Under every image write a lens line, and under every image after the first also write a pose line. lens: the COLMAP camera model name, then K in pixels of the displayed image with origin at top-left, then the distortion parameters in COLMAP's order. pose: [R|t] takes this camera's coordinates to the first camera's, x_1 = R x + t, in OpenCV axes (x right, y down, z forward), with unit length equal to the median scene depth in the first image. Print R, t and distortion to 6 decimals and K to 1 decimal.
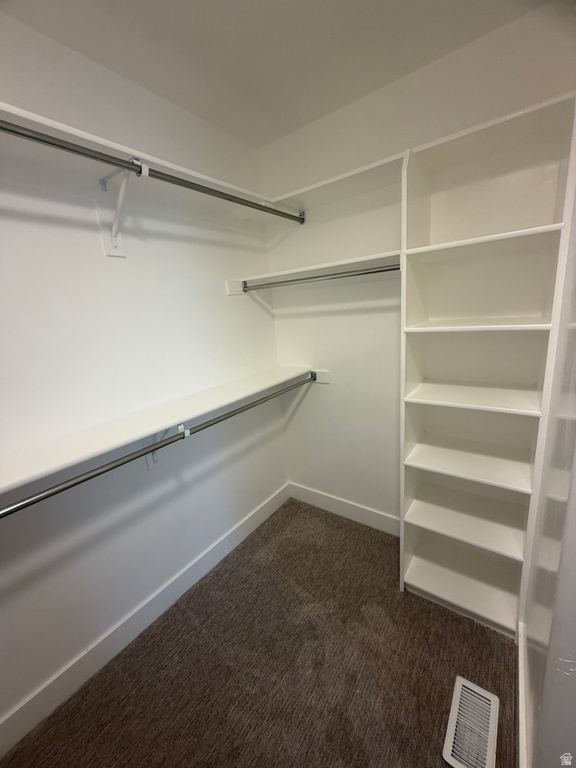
lens RADIAL K [[307.6, 0, 288.7], [0, 307.6, 381.6], [0, 0, 1]] dist [0.001187, -0.000448]
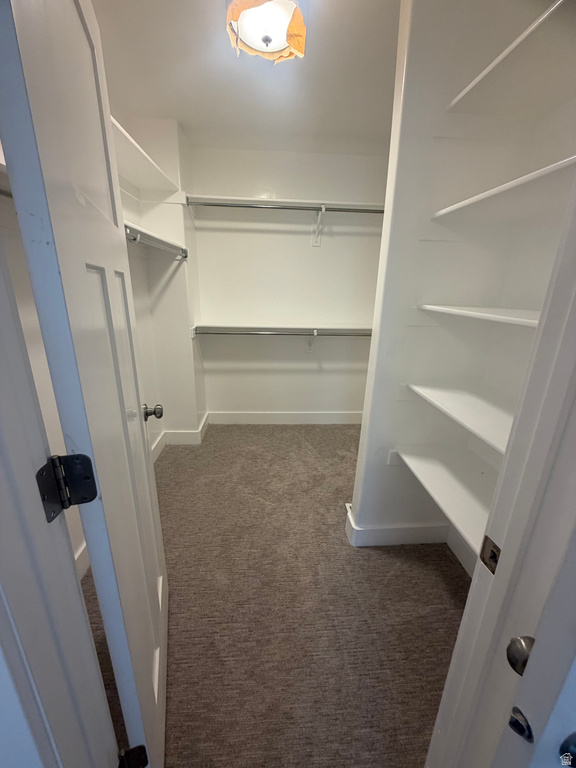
lens RADIAL K [[307.6, 0, 287.2], [0, 307.6, 383.7], [0, 0, 1]] dist [0.001187, -0.000448]
pose [[0.642179, 0.308994, -0.701519, 1.085900], [-0.242366, 0.950056, 0.196602, 0.118356], [0.727231, 0.043771, 0.684996, -0.545802]]
